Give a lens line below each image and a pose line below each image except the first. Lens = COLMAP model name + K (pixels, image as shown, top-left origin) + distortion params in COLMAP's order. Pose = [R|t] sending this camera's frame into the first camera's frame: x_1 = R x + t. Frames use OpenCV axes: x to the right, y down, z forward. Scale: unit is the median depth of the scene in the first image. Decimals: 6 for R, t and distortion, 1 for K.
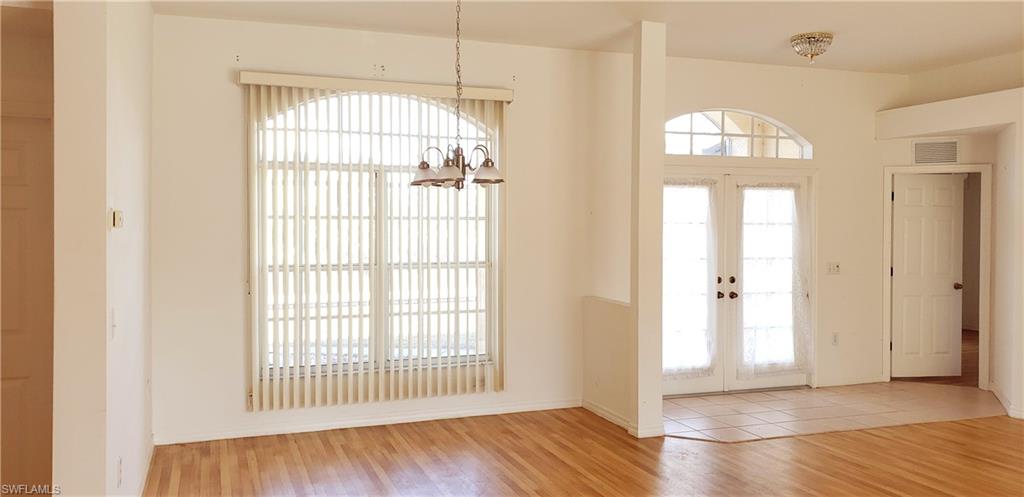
lens RADIAL K [[790.6, 0, 498.1], [0, 790.6, 237.4], [0, 0, 1]] dist [0.095803, -0.143455]
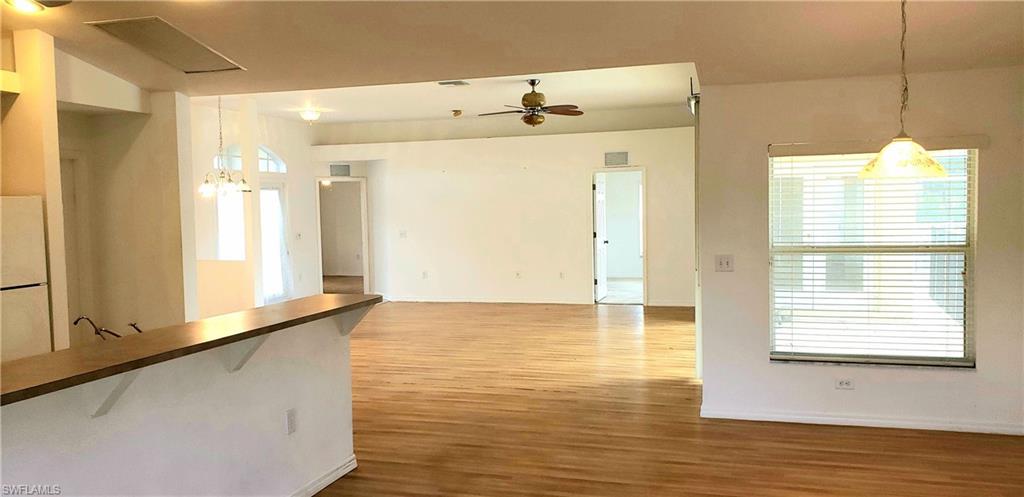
lens RADIAL K [[805.2, 0, 512.0], [0, 805.2, 248.5], [0, 0, 1]] dist [0.105298, 0.002499]
pose [[0.589792, -0.059281, 0.805377, -0.746684], [0.038127, 0.998234, 0.045555, 0.002688], [-0.806655, 0.003839, 0.591010, -0.423642]]
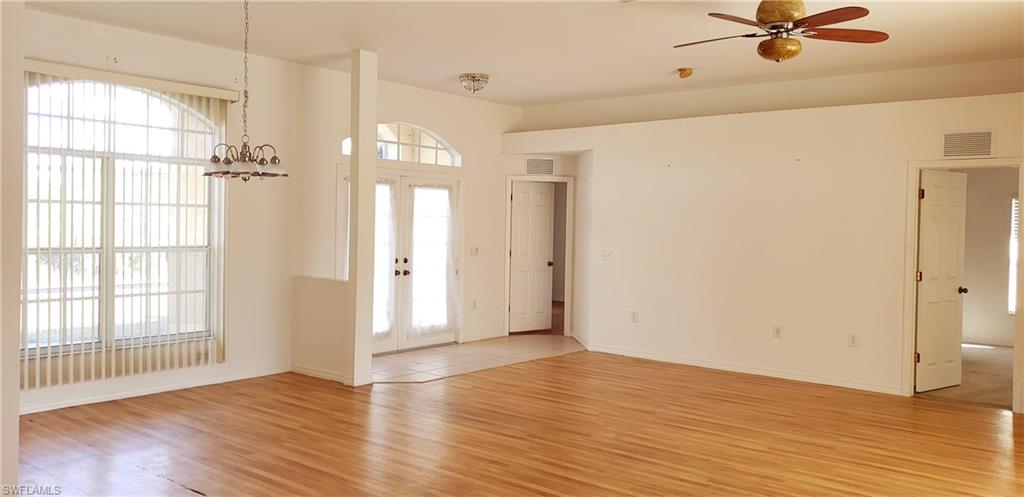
lens RADIAL K [[790.6, 0, 498.1], [0, 790.6, 237.4], [0, 0, 1]] dist [0.095803, -0.143455]
pose [[0.864497, 0.004030, 0.502621, -0.203970], [-0.007642, 0.999958, 0.005127, 0.009678], [-0.502579, -0.008273, 0.864491, -0.142865]]
